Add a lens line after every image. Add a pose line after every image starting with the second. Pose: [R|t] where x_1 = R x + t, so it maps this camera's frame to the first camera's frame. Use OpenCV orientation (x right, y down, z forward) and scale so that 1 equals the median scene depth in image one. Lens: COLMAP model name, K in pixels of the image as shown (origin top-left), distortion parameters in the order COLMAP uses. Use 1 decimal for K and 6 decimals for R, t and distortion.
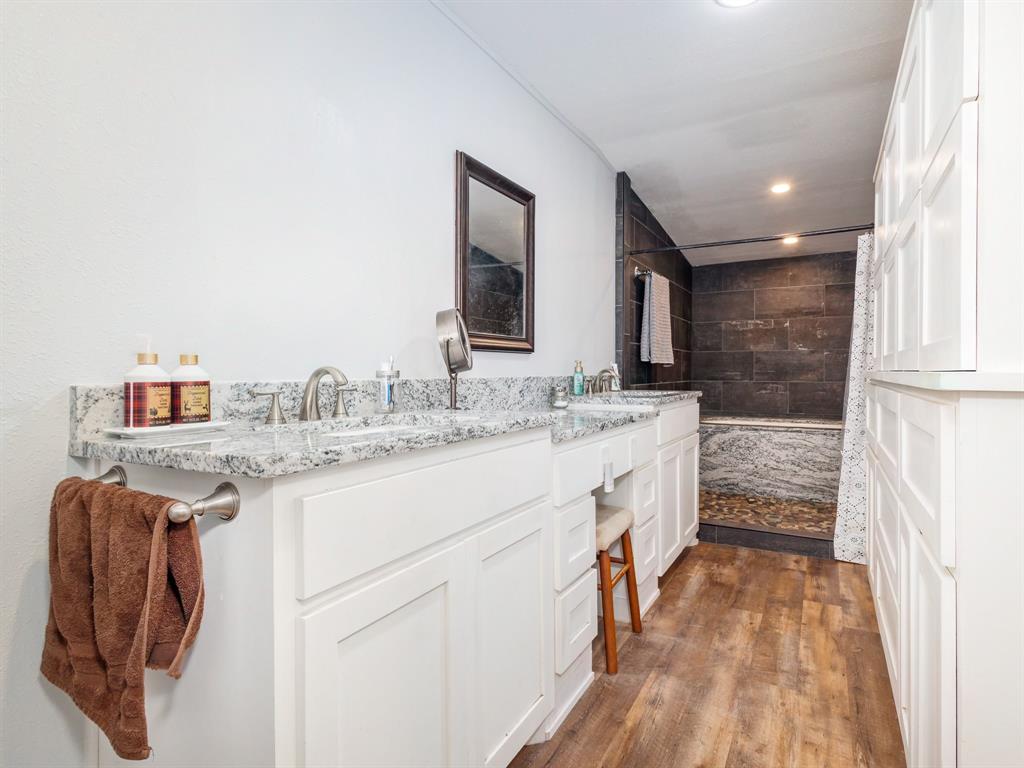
lens RADIAL K [[567.5, 0, 514.2], [0, 567.5, 371.4], [0, 0, 1]] dist [-0.002988, -0.000316]
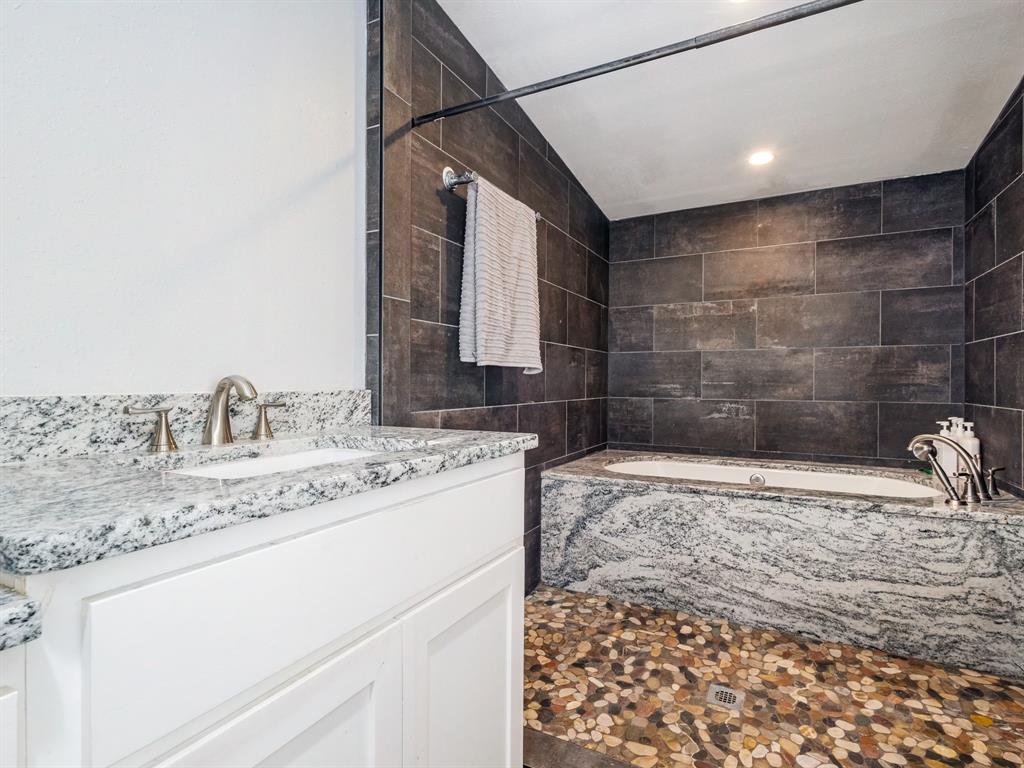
lens RADIAL K [[528.2, 0, 513.6], [0, 528.2, 383.0], [0, 0, 1]] dist [0.004416, 0.000273]
pose [[0.999723, 0.003528, 0.023258, 0.211364], [-0.003568, 0.999992, 0.001682, -0.000534], [-0.023252, -0.001764, 0.999728, 0.440806]]
